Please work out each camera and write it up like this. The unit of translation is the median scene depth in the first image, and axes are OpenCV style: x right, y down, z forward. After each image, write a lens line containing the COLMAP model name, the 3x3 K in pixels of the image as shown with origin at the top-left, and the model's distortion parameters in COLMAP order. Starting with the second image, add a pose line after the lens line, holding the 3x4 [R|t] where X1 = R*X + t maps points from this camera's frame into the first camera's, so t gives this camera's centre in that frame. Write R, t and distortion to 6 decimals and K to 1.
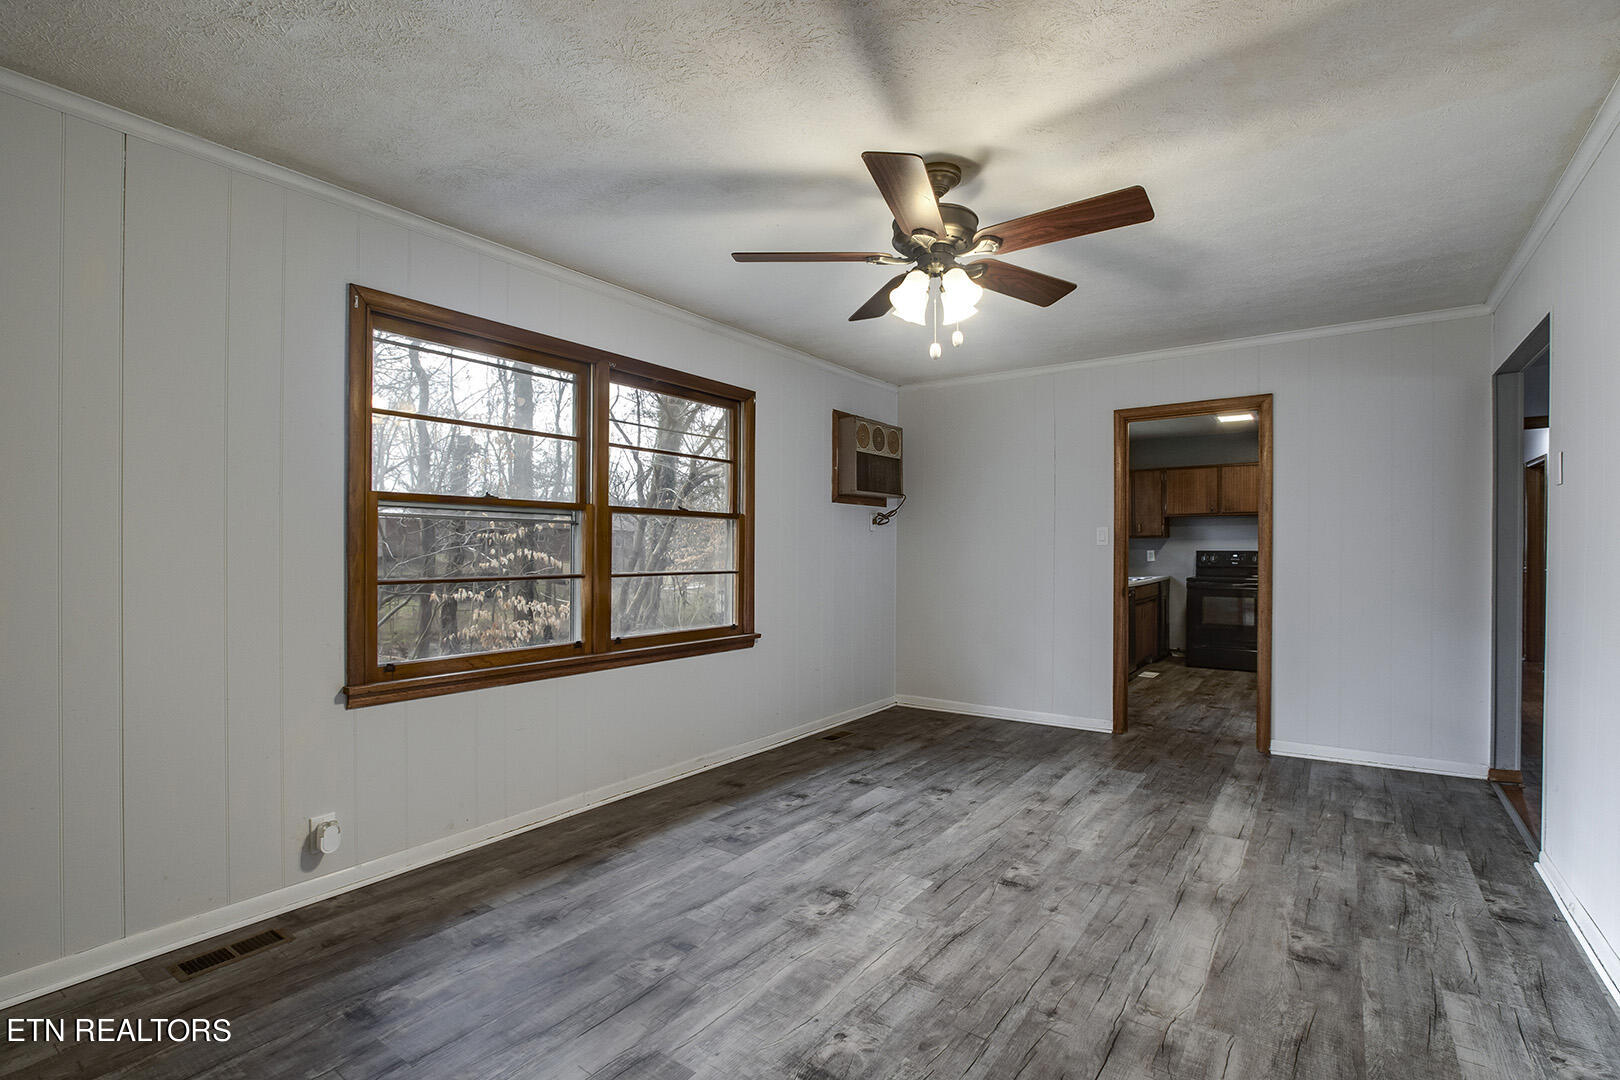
lens RADIAL K [[750.7, 0, 813.5], [0, 750.7, 551.6], [0, 0, 1]] dist [-0.025251, 0.003085]
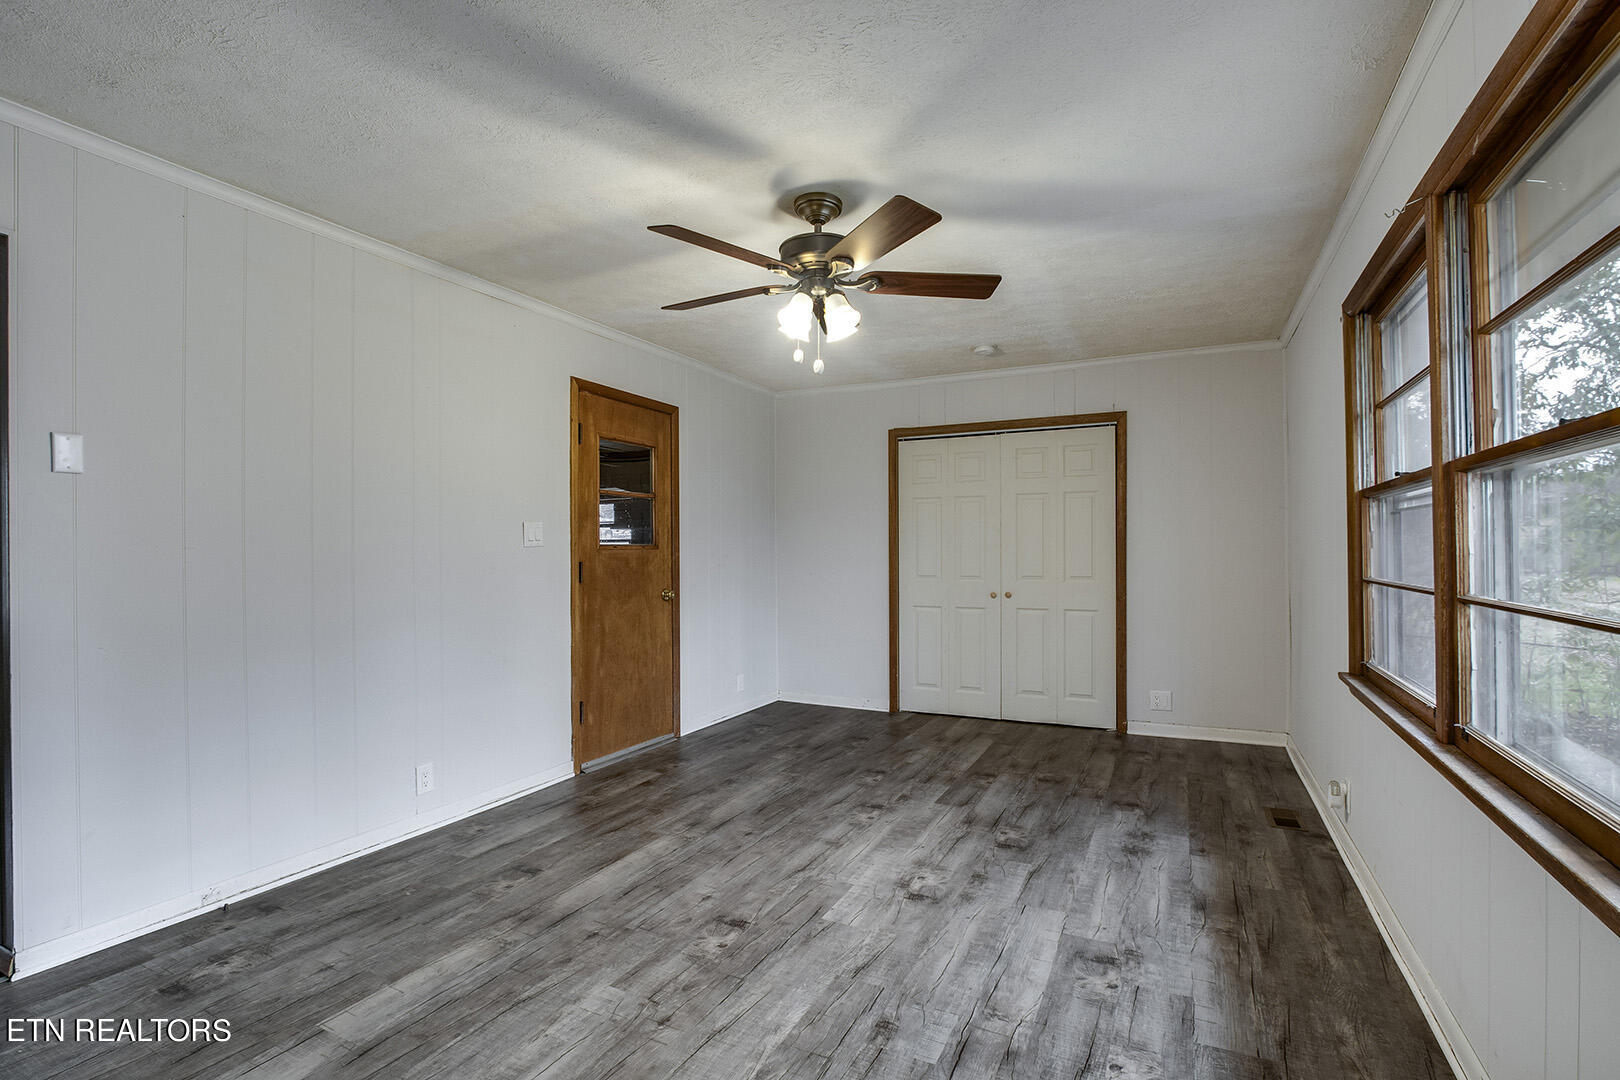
lens RADIAL K [[750.7, 0, 813.5], [0, 750.7, 551.6], [0, 0, 1]] dist [-0.025251, 0.003085]
pose [[-0.987864, 0.003669, -0.155280, 0.280751], [0.002866, 0.999981, 0.005397, -0.003894], [0.155297, 0.004886, -0.987856, 1.713399]]
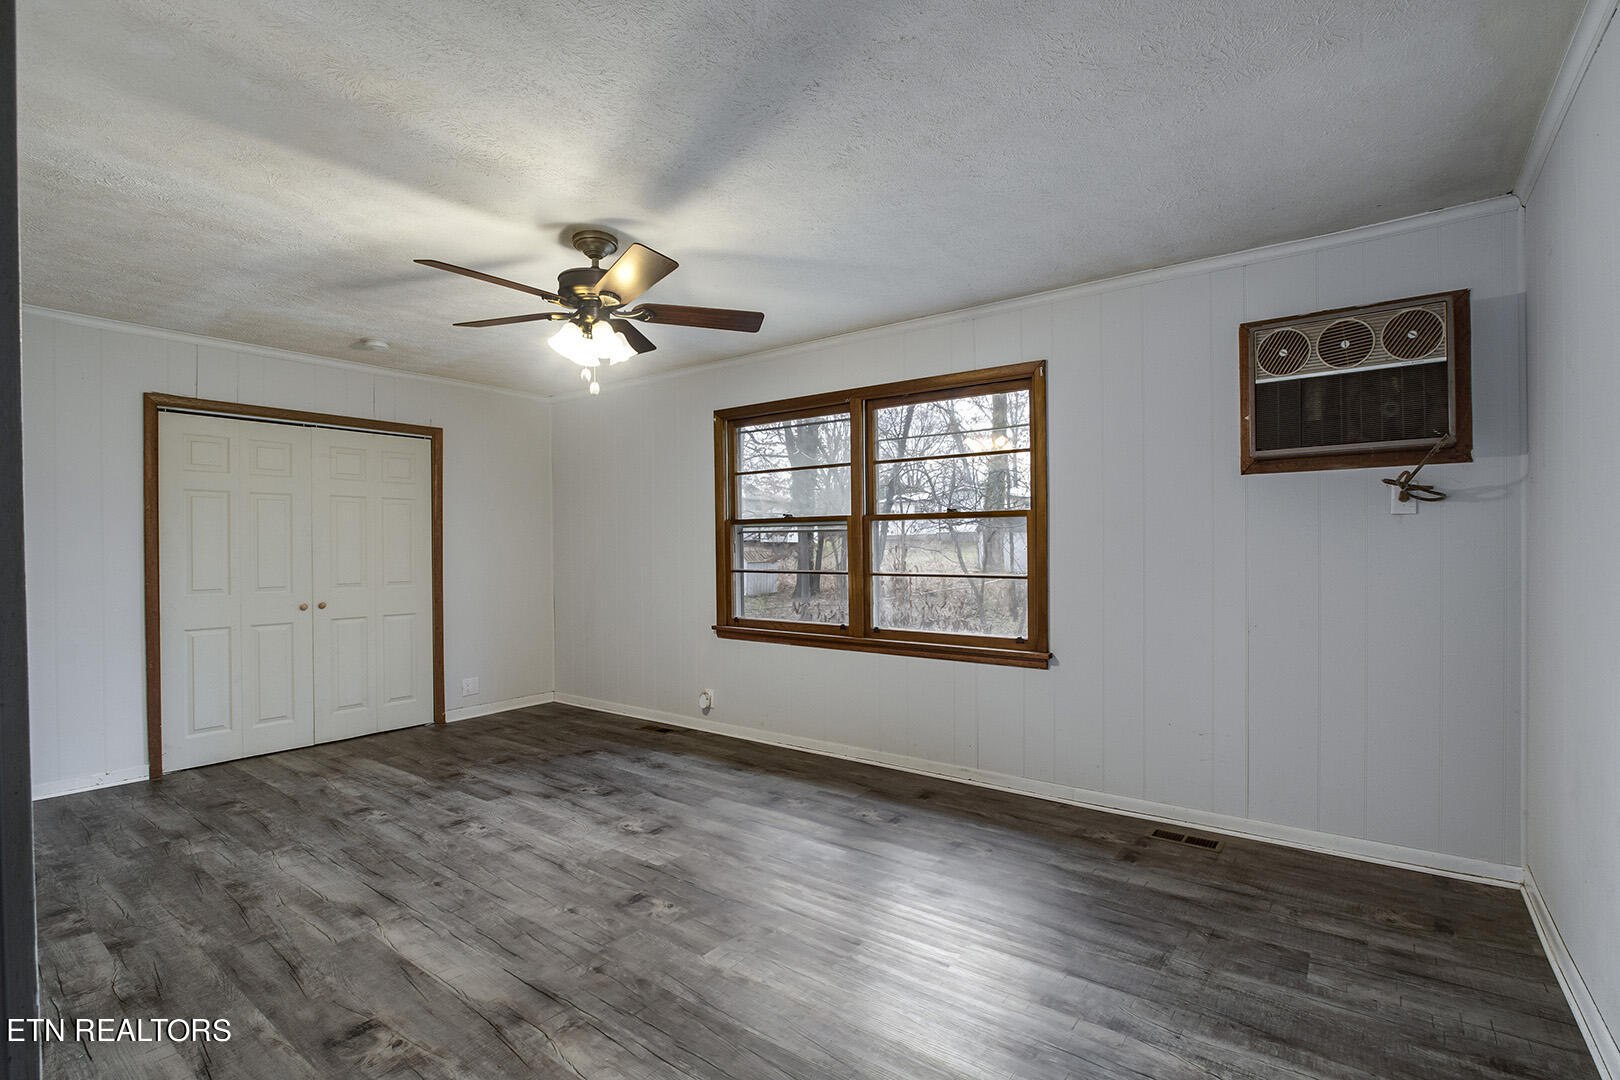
lens RADIAL K [[750.7, 0, 813.5], [0, 750.7, 551.6], [0, 0, 1]] dist [-0.025251, 0.003085]
pose [[-0.026861, 0.003026, -0.999635, 1.110102], [0.002647, 0.999992, 0.002955, -0.008029], [0.999636, -0.002567, -0.026868, 1.137813]]
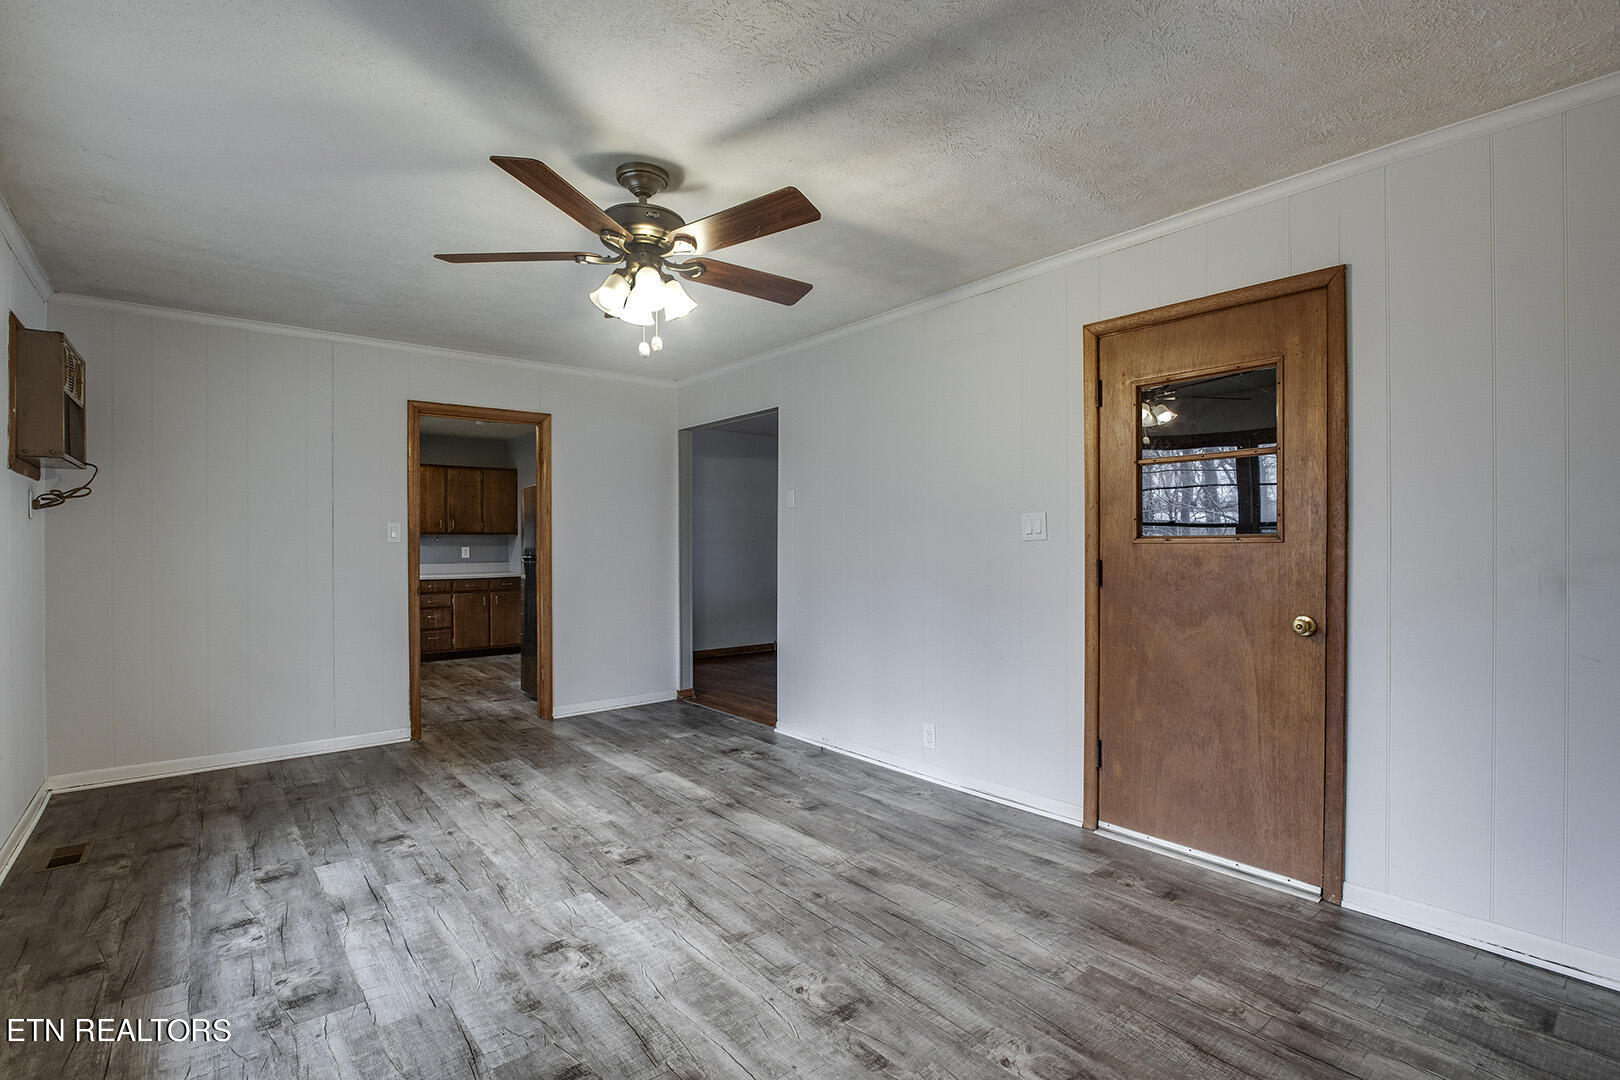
lens RADIAL K [[750.7, 0, 813.5], [0, 750.7, 551.6], [0, 0, 1]] dist [-0.025251, 0.003085]
pose [[0.256413, -0.009426, 0.966521, -0.624645], [0.006376, 0.999947, 0.008061, -0.001404], [-0.966546, 0.004096, 0.256459, 0.430467]]
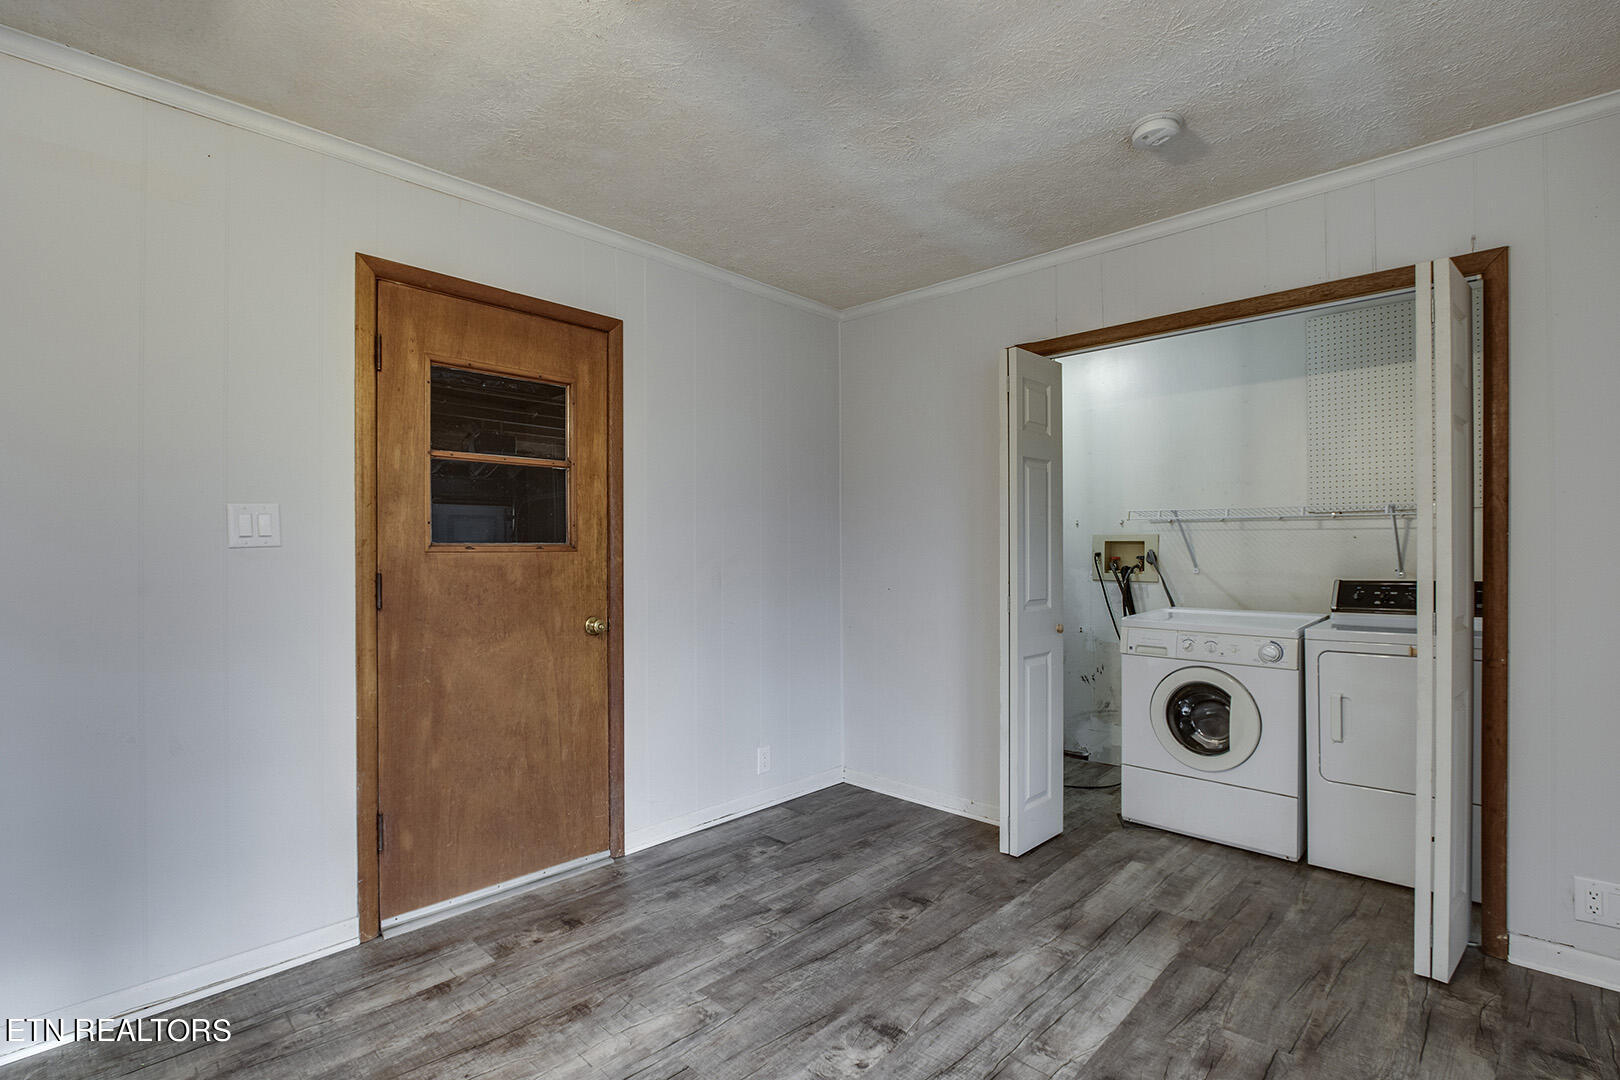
lens RADIAL K [[750.7, 0, 813.5], [0, 750.7, 551.6], [0, 0, 1]] dist [-0.025251, 0.003085]
pose [[-0.989429, 0.002476, 0.144996, -0.077760], [0.003225, 0.999983, 0.004927, -0.004609], [-0.144981, 0.005342, -0.989420, 1.018130]]
